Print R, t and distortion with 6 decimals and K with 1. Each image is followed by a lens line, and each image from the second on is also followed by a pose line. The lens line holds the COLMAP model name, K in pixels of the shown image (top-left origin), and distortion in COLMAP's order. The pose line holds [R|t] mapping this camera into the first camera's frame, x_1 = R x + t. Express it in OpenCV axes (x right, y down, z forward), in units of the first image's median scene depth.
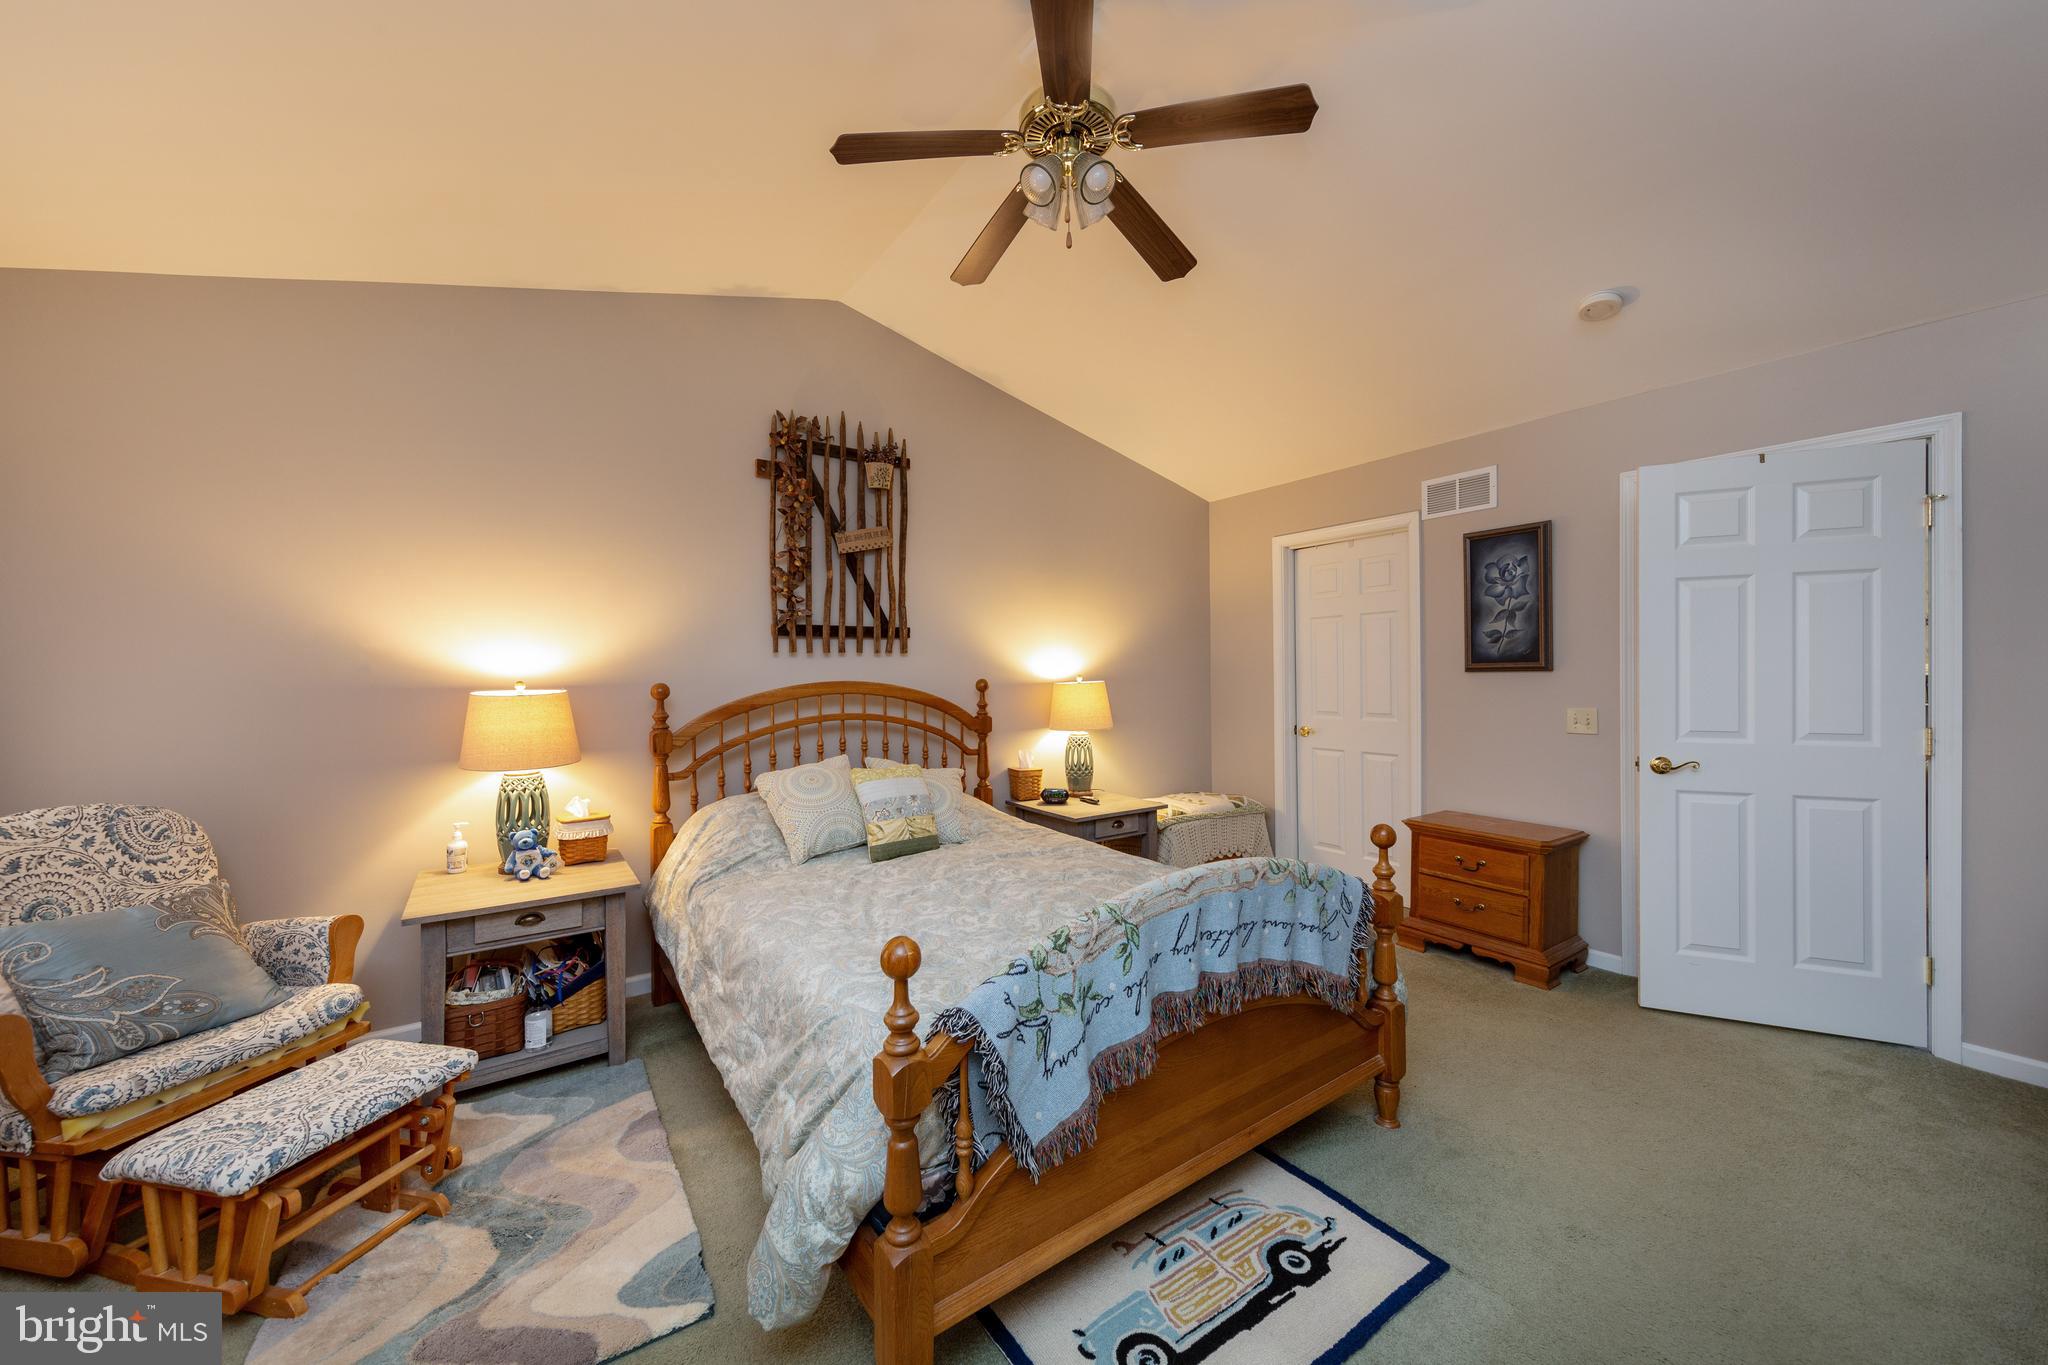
lens RADIAL K [[747.7, 0, 1020.3], [0, 747.7, 675.4], [0, 0, 1]] dist [-0.000748, 0.000096]
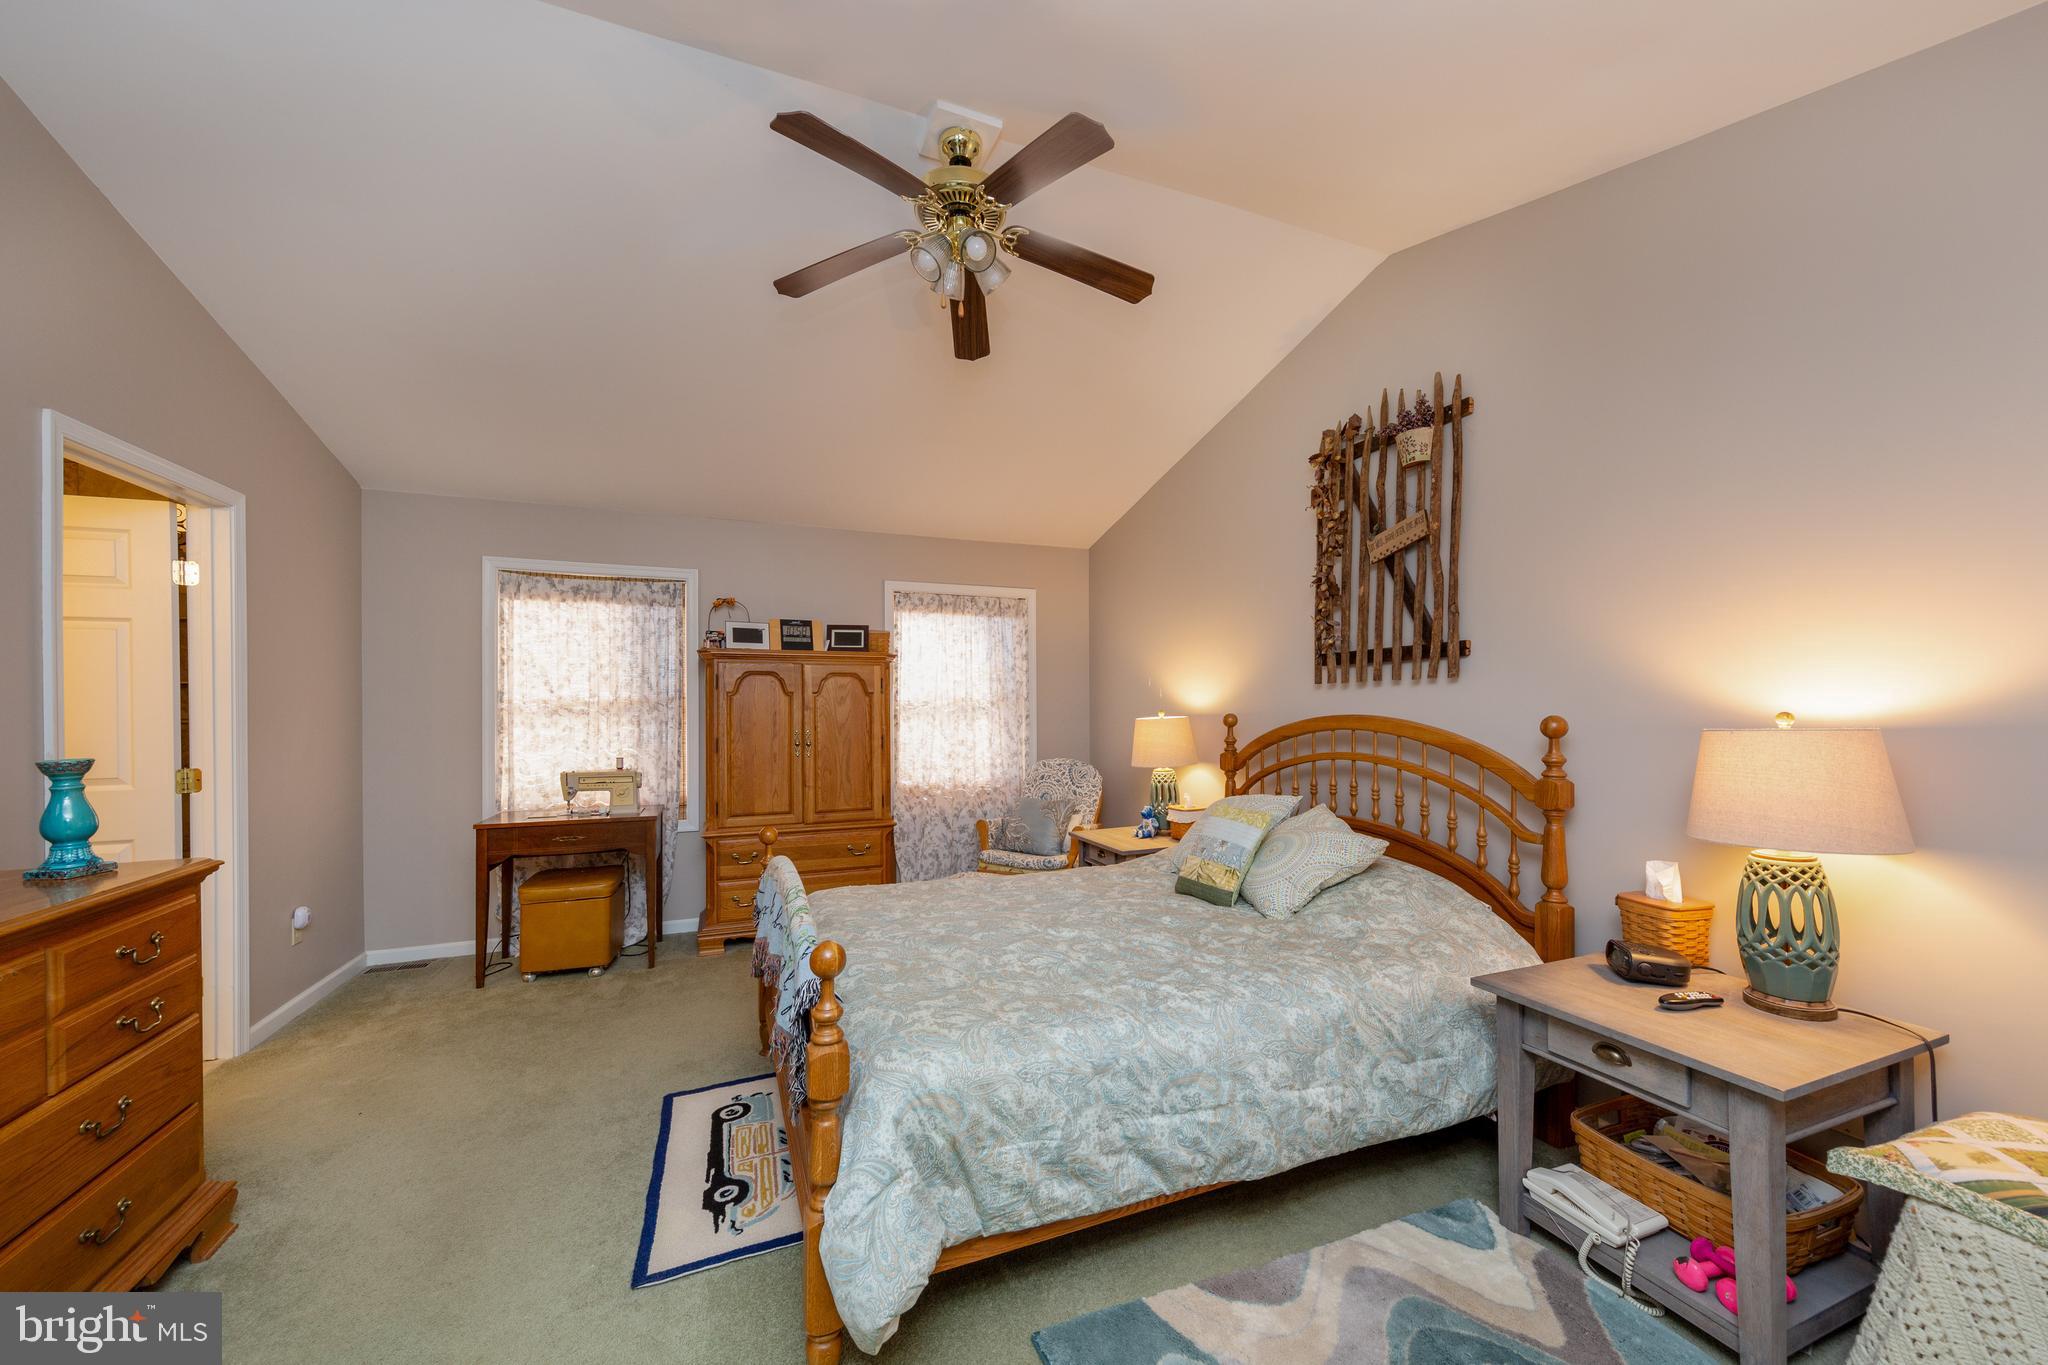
lens RADIAL K [[747.7, 0, 1018.8], [0, 747.7, 702.4], [0, 0, 1]] dist [-0.000748, 0.000096]
pose [[-0.222294, -0.000191, -0.974980, 0.667425], [-0.002937, 0.999996, 0.000474, -0.005630], [0.974975, 0.002969, -0.222293, 0.799557]]
